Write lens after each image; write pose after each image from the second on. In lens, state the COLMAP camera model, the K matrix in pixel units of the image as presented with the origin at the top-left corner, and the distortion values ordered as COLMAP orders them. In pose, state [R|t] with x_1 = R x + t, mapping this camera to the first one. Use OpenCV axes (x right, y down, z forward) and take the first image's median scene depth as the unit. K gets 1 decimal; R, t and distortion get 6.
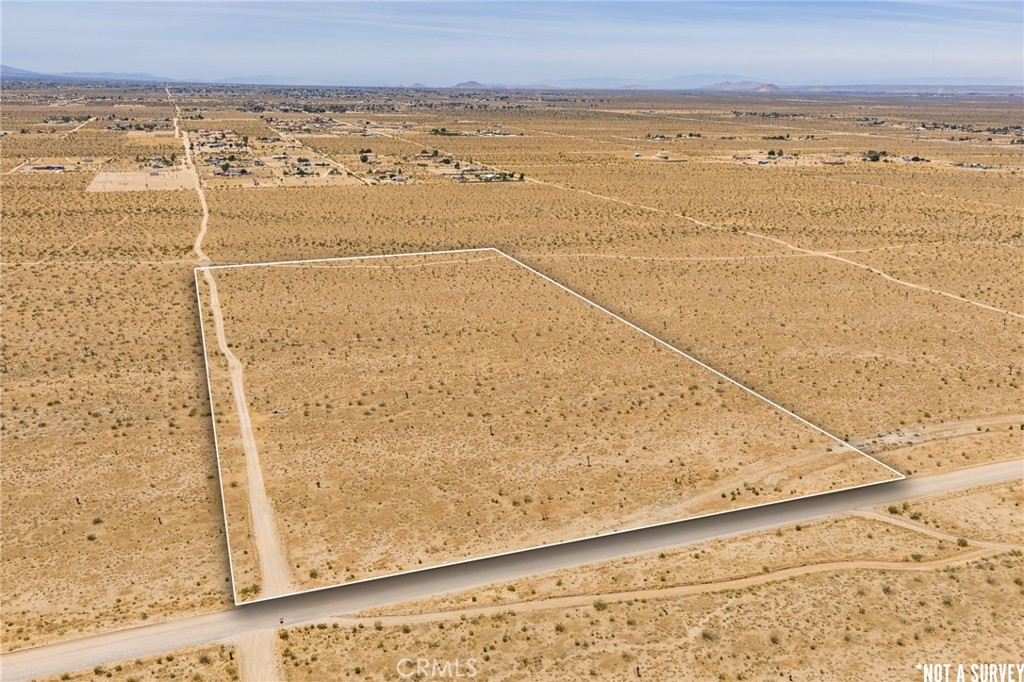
lens RADIAL K [[856.2, 0, 512.0], [0, 856.2, 341.0], [0, 0, 1]] dist [-0.001347, 0.000473]
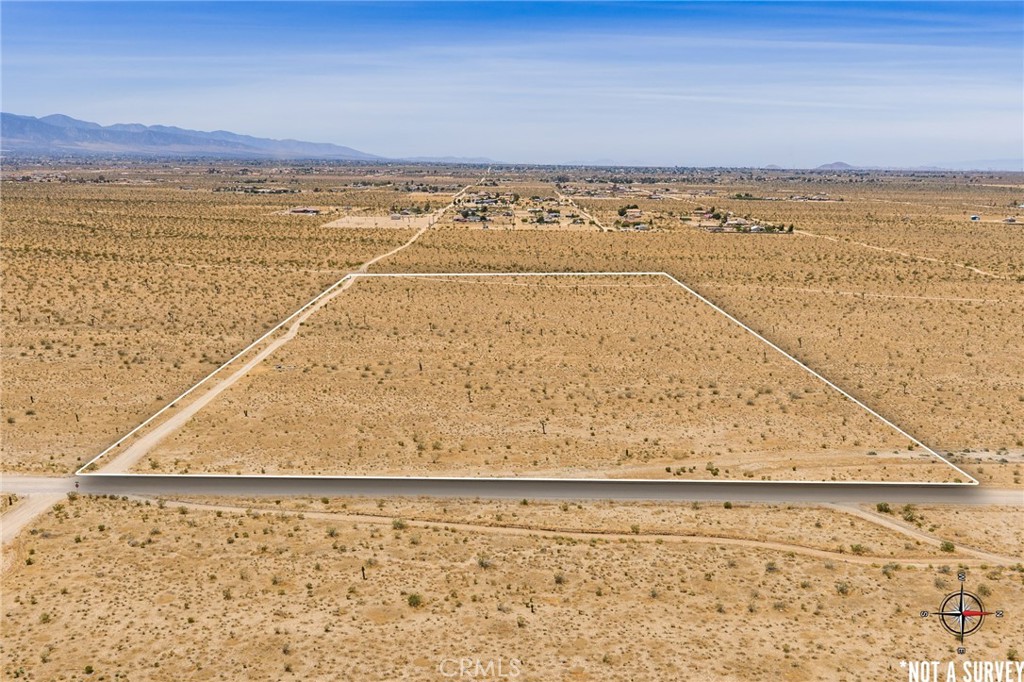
lens RADIAL K [[864.1, 0, 512.0], [0, 864.1, 341.0], [0, 0, 1]] dist [0.007064, -0.006631]
pose [[0.937871, 0.029195, -0.345753, 0.441621], [-0.057333, 0.995796, -0.071434, 0.131350], [0.342214, 0.086819, 0.935603, 0.091703]]
